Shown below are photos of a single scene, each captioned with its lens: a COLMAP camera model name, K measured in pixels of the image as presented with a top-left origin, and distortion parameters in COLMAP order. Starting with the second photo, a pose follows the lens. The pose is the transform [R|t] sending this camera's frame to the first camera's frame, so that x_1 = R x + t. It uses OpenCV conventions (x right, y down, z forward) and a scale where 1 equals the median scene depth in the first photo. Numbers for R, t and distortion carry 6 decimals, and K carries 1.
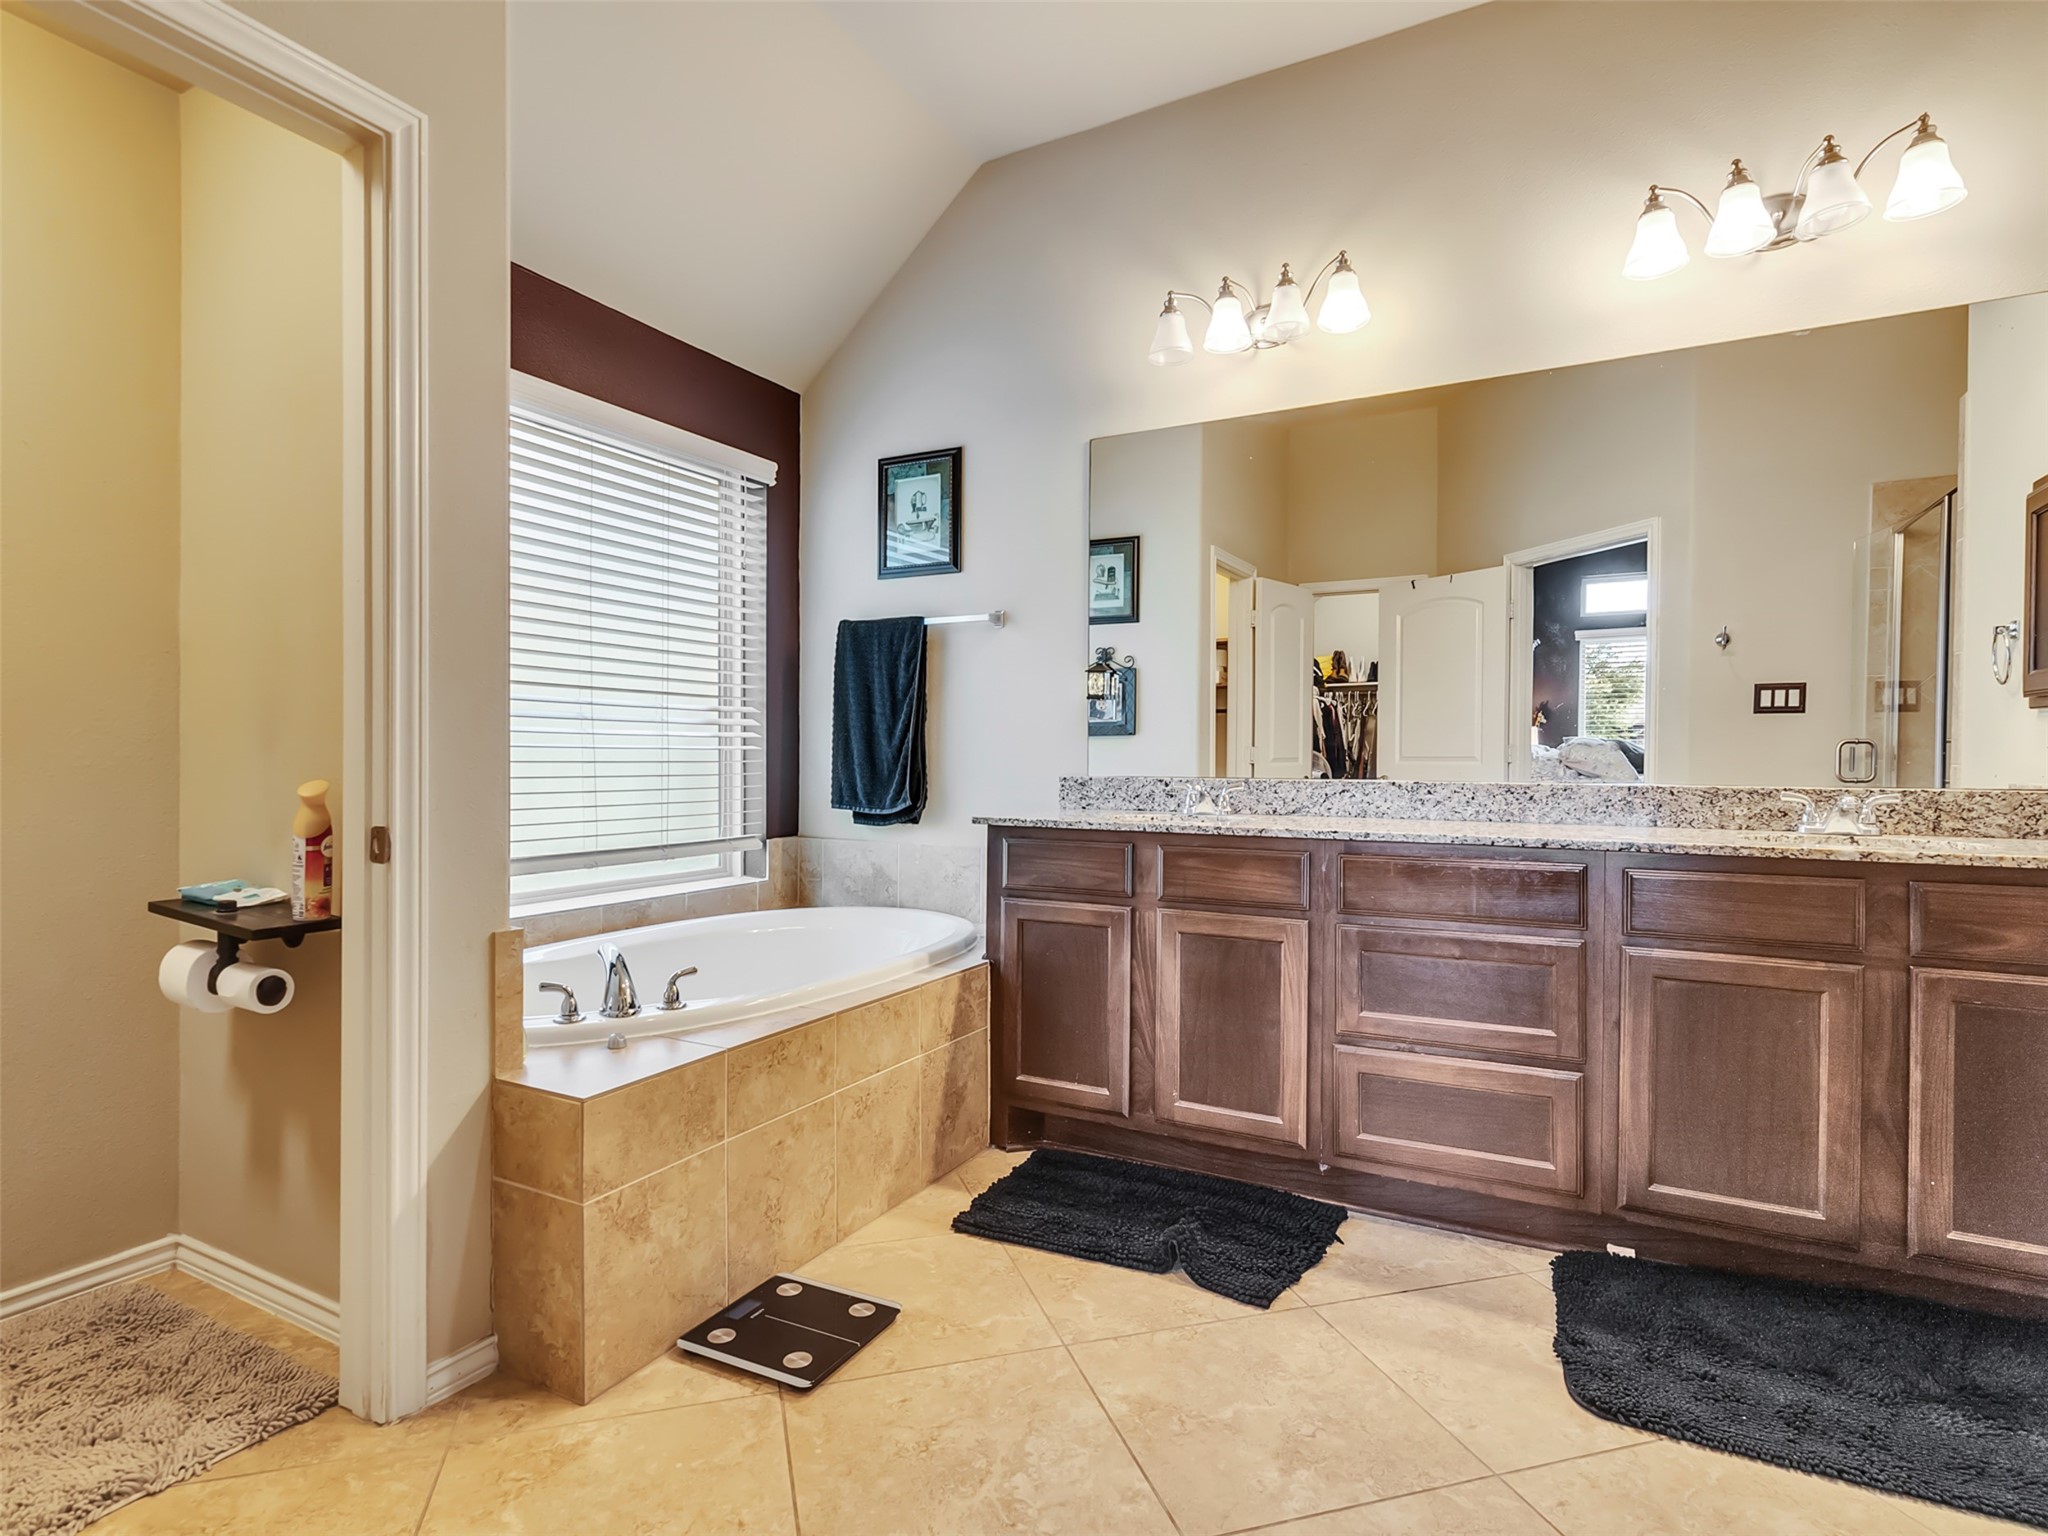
lens RADIAL K [[1063.9, 0, 1006.1], [0, 1063.9, 764.9], [0, 0, 1]] dist [-0.003610, 0.002402]
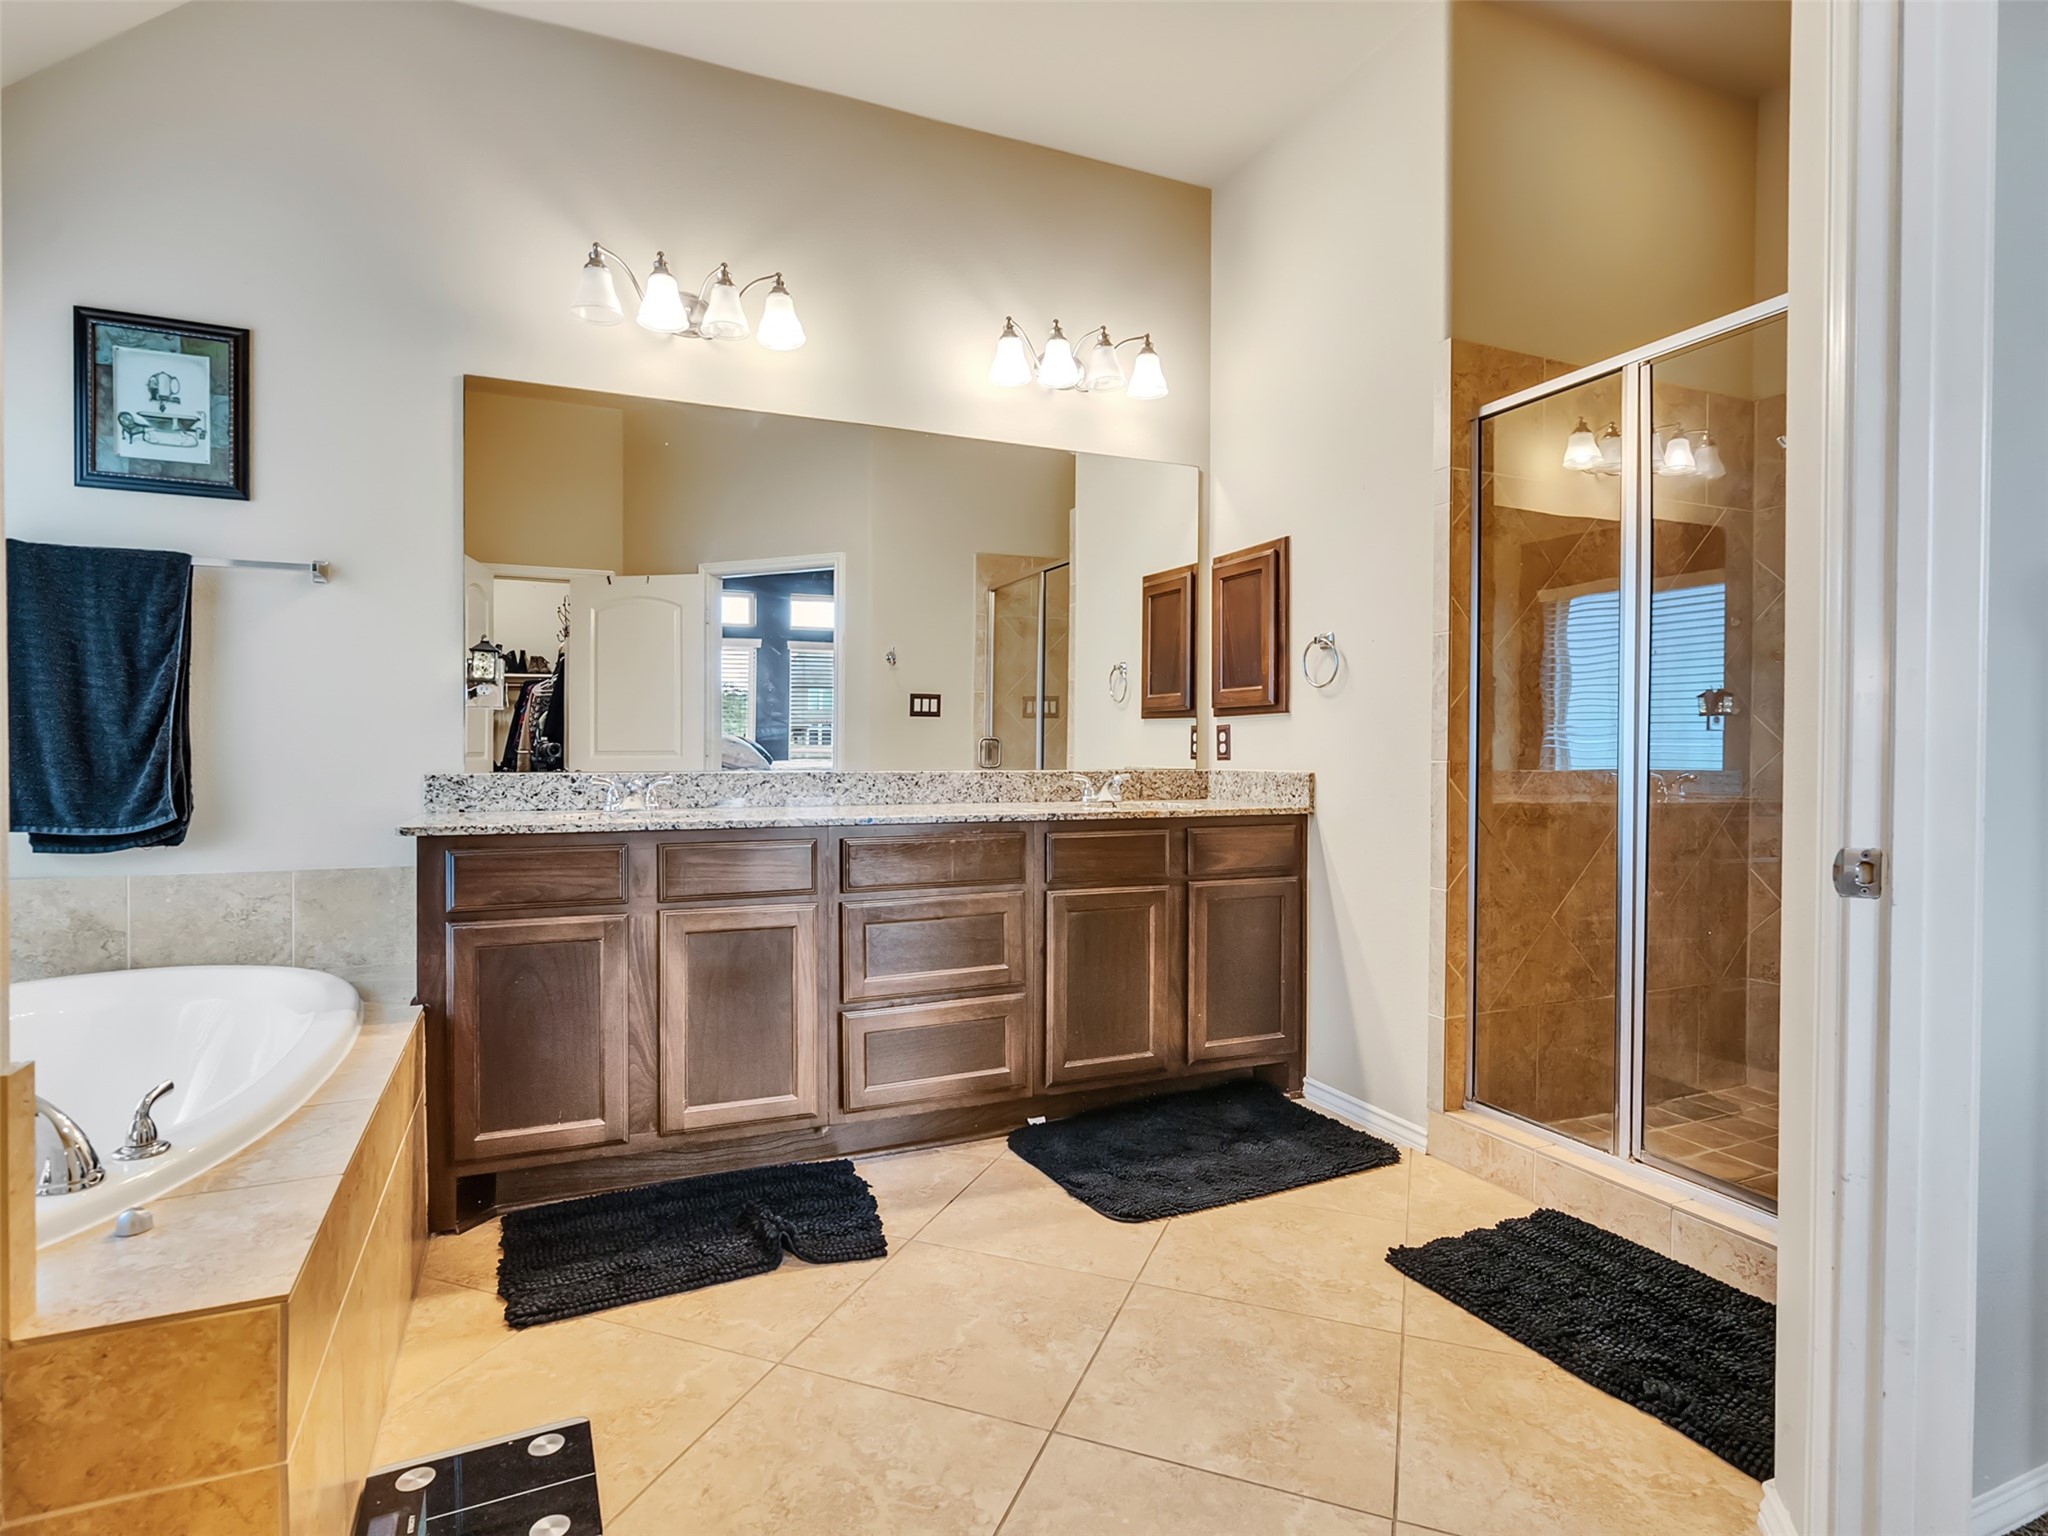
lens RADIAL K [[1063.9, 0, 1006.1], [0, 1063.9, 764.9], [0, 0, 1]] dist [-0.003610, 0.002402]
pose [[0.611329, -0.012534, 0.791278, -0.403298], [0.007731, 0.999921, 0.009866, -0.001312], [-0.791339, 0.000087, 0.611378, 0.176900]]
